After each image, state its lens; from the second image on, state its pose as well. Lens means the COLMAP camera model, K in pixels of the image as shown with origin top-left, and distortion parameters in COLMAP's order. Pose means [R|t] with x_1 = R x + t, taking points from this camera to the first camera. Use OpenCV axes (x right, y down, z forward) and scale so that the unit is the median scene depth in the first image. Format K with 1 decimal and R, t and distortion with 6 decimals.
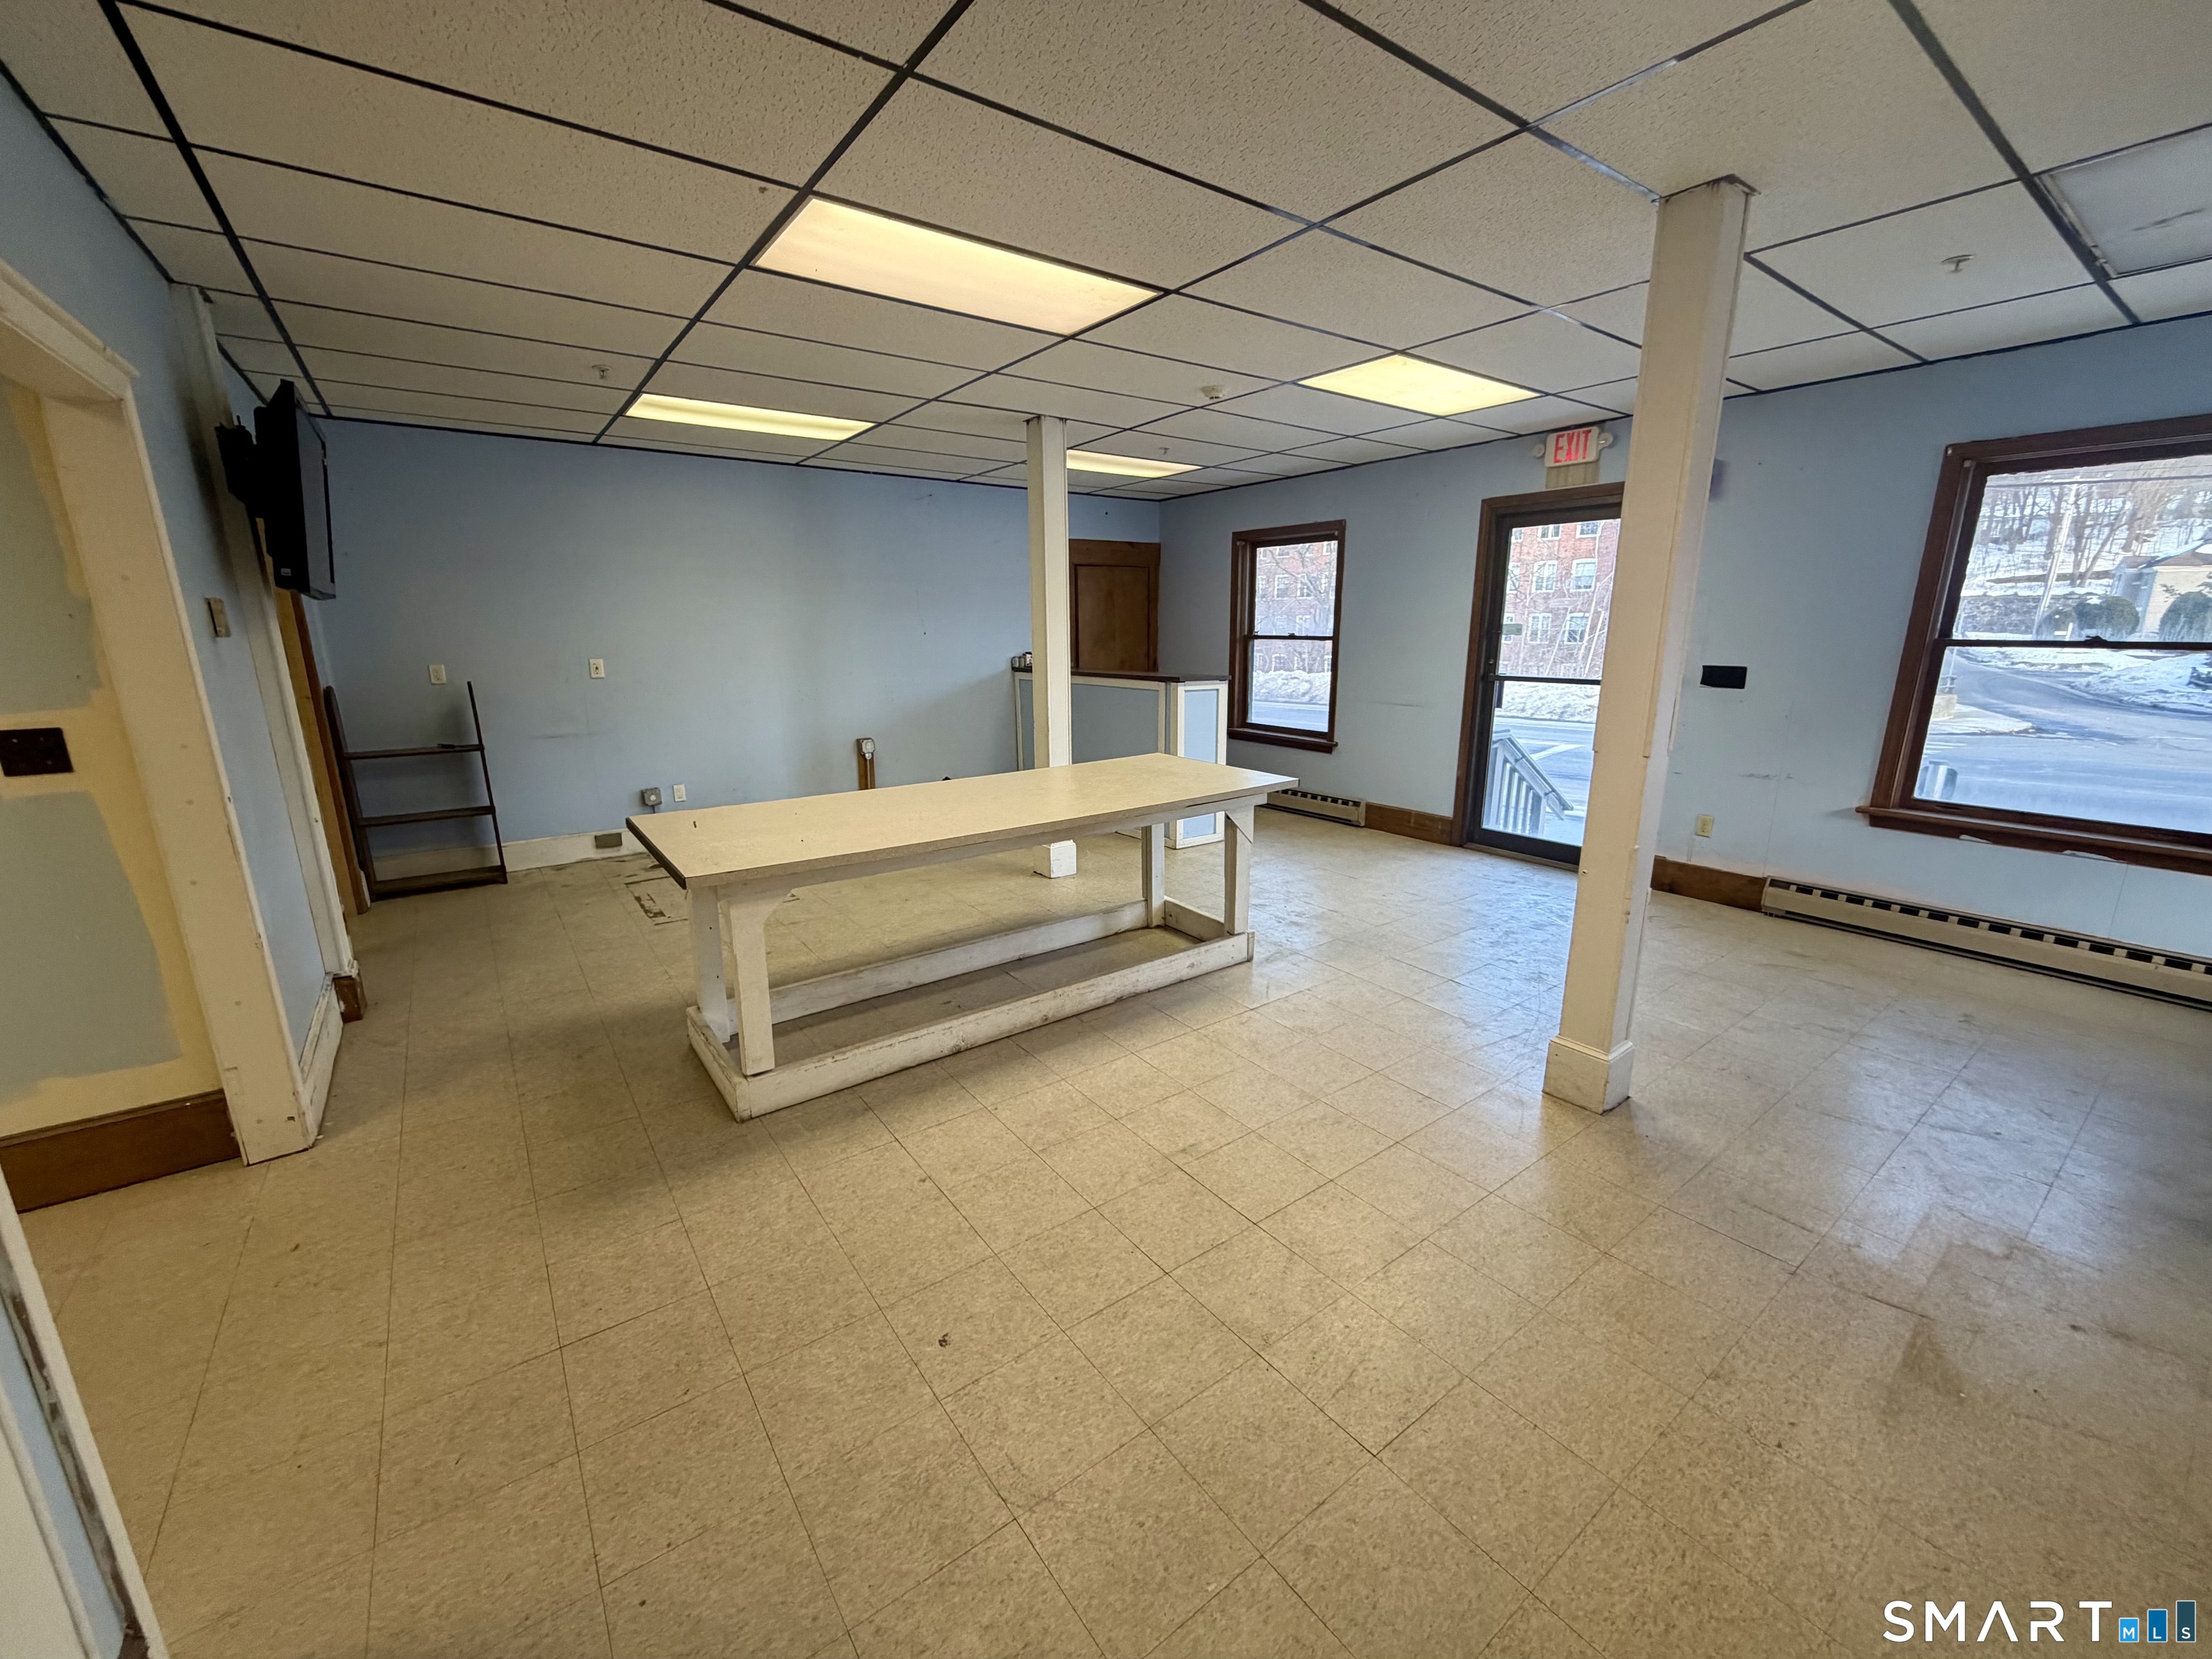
lens RADIAL K [[887.6, 0, 1098.4], [0, 887.6, 802.4], [0, 0, 1]] dist [0.041330, 0.000056]
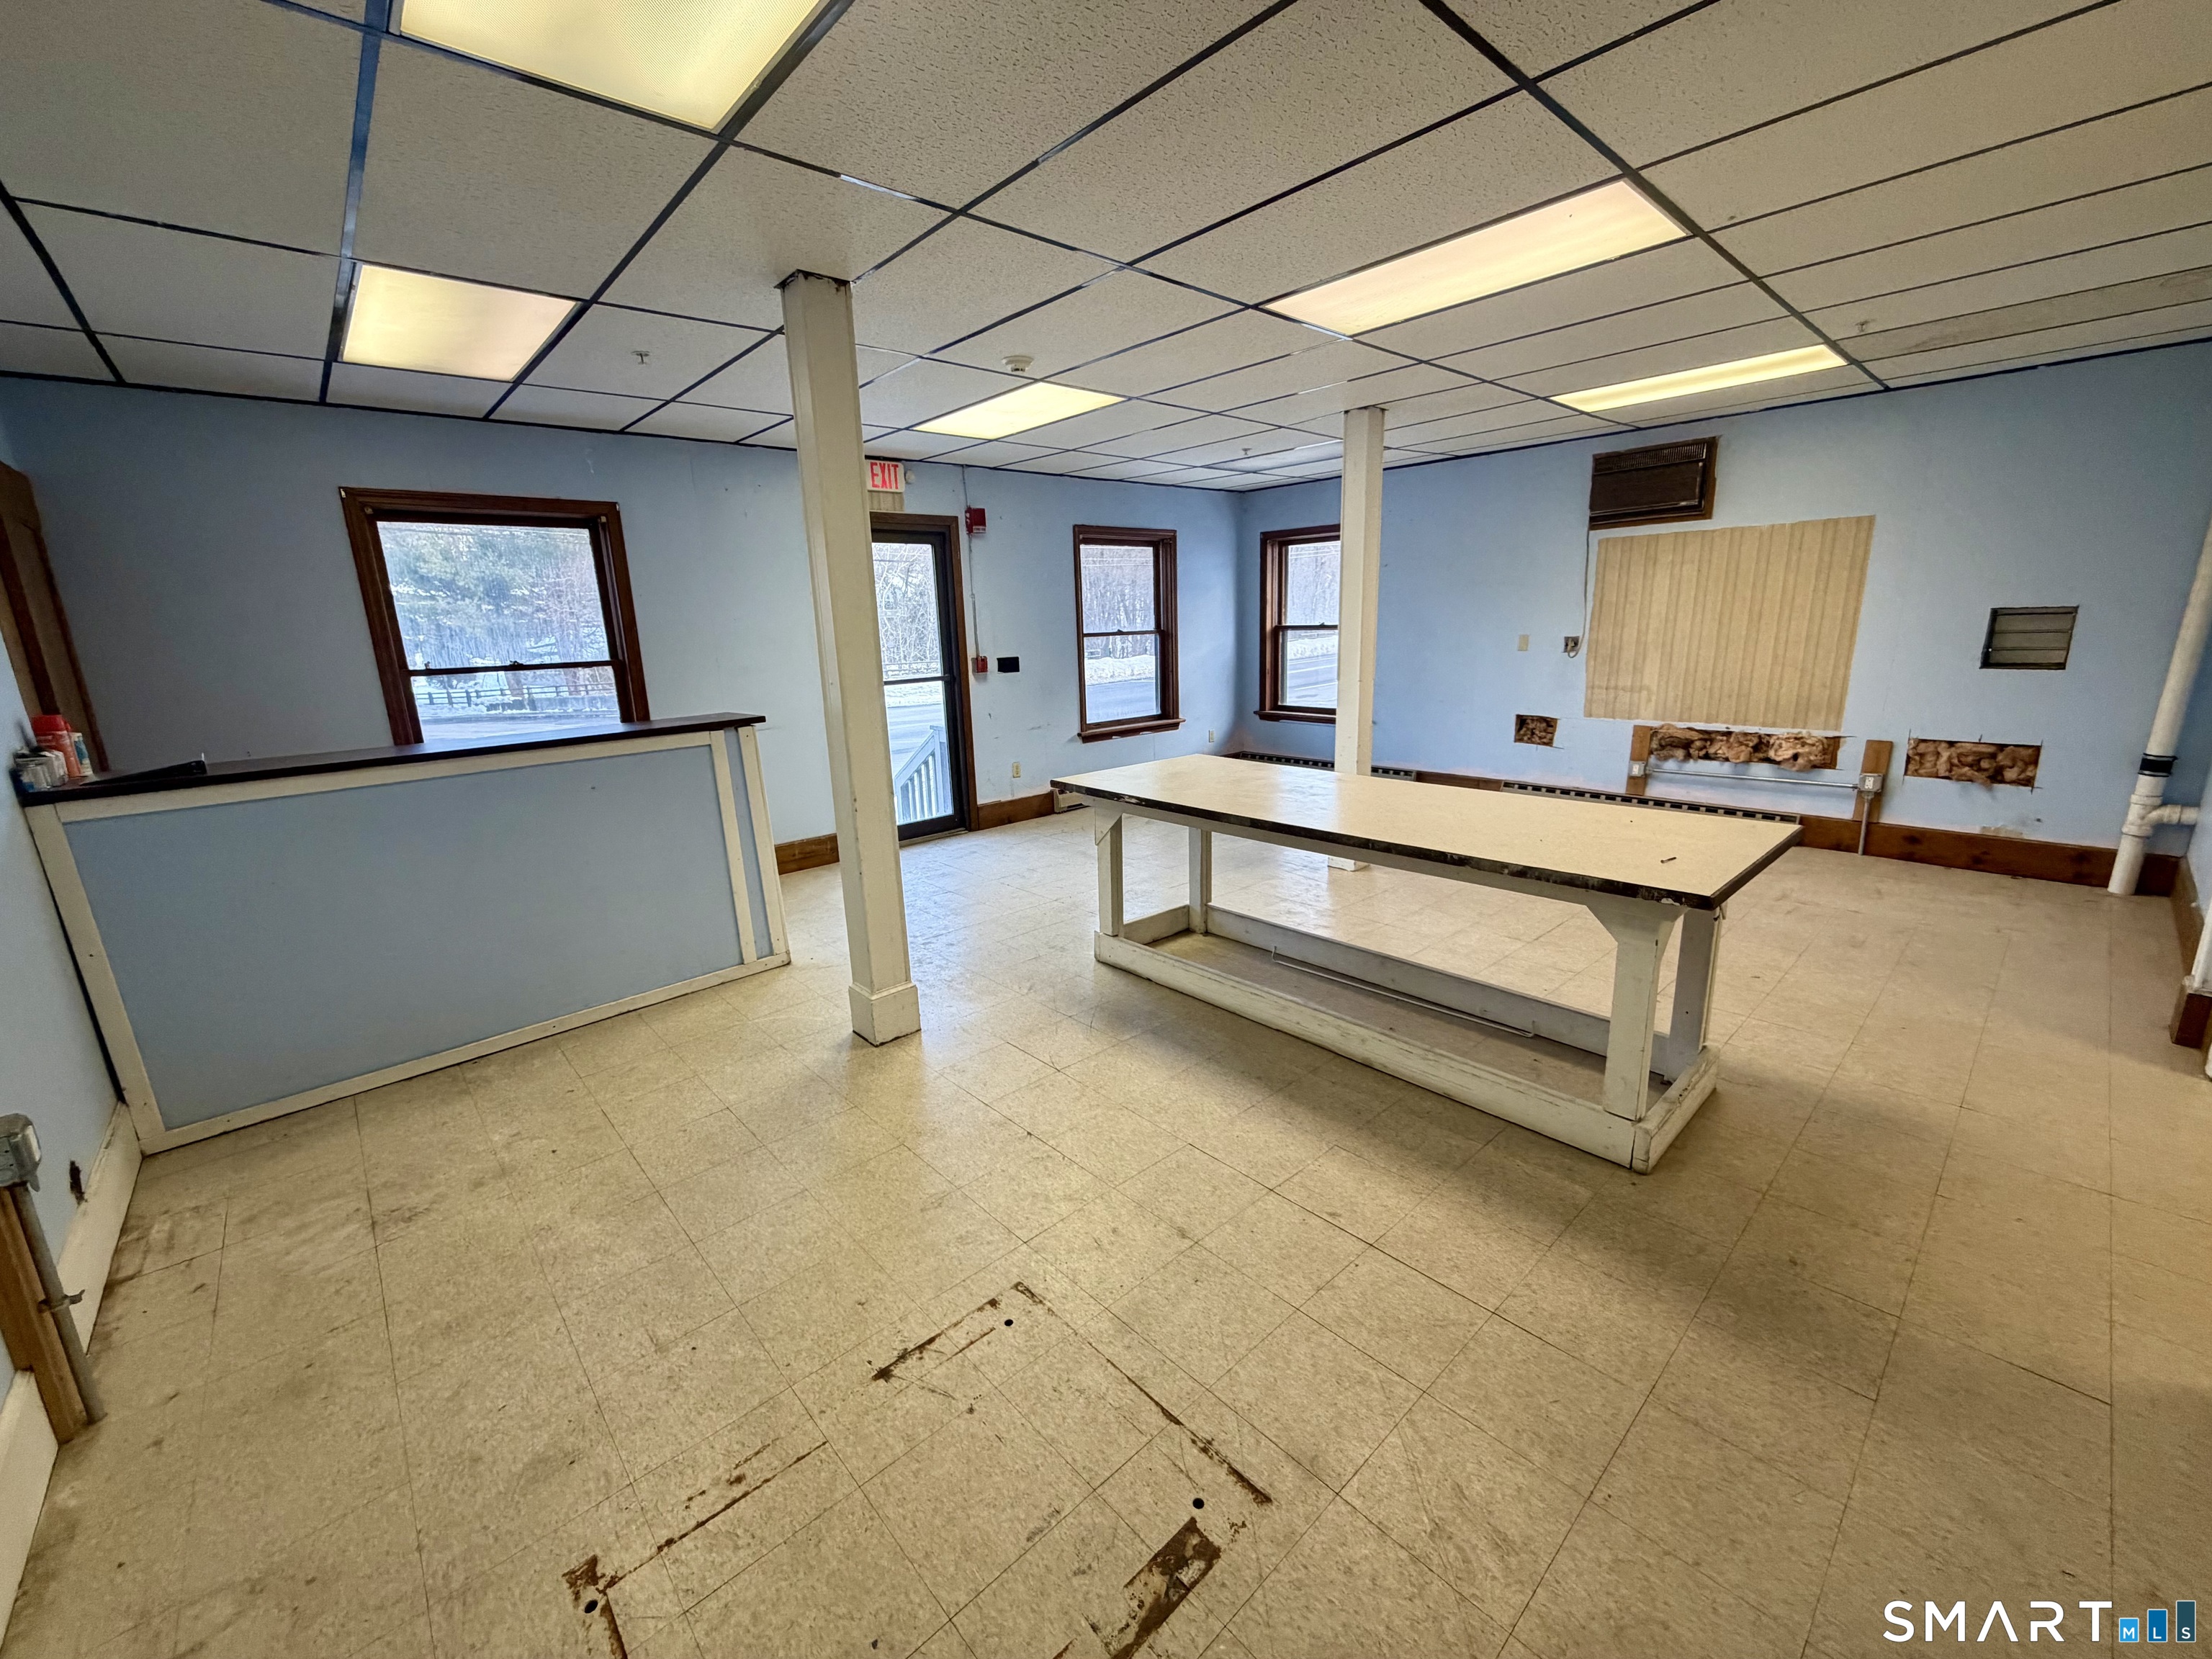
lens RADIAL K [[877.5, 0, 1106.0], [0, 877.5, 829.5], [0, 0, 1]] dist [-0.001822, 0.000331]
pose [[-0.102745, -0.222765, 0.969443, -0.736943], [0.241172, 0.939942, 0.241547, -0.193721], [-0.965028, 0.258620, -0.042850, 0.986646]]
